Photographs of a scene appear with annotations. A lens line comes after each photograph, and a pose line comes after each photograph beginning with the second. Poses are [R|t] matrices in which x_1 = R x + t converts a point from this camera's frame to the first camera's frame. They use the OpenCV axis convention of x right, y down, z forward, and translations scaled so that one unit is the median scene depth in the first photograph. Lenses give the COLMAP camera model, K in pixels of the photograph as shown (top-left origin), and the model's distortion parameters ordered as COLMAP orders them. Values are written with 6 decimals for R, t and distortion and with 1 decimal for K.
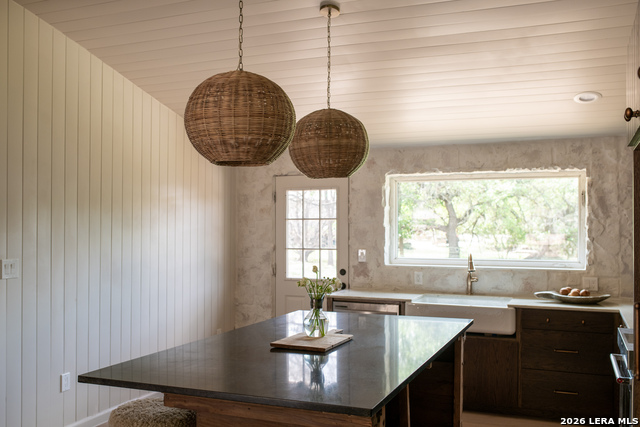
lens RADIAL K [[639.1, 0, 321.2], [0, 639.1, 240.5], [0, 0, 1]] dist [-0.007938, -0.006332]
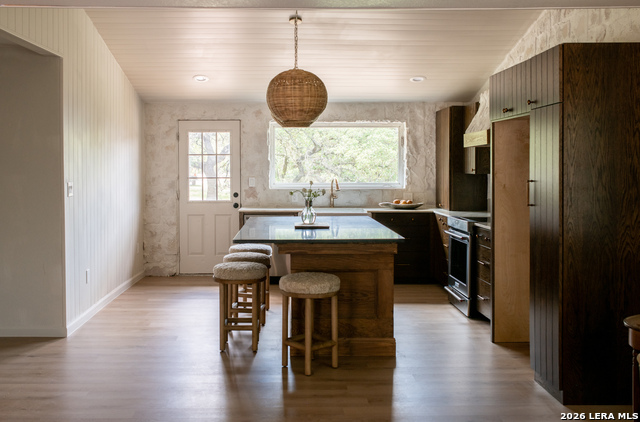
lens RADIAL K [[655.3, 0, 320.0], [0, 655.3, 211.0], [0, 0, 1]] dist [0.006873, 0.007044]
pose [[0.909596, -0.031569, 0.414294, -0.405220], [0.011829, 0.998673, 0.050128, 0.018270], [-0.415326, -0.040695, 0.908762, -0.334074]]
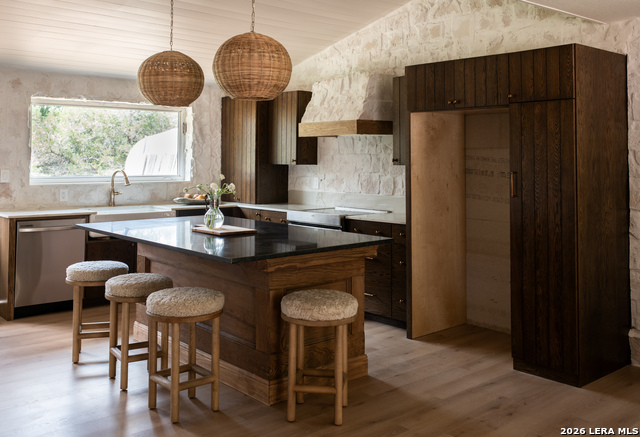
lens RADIAL K [[631.7, 0, 320.7], [0, 631.7, 157.7], [0, 0, 1]] dist [0.008747, 0.007137]
pose [[0.431749, -0.000725, 0.901994, -0.647105], [0.013817, 0.999888, -0.005810, 0.008051], [-0.901888, 0.014971, 0.431710, 0.154078]]
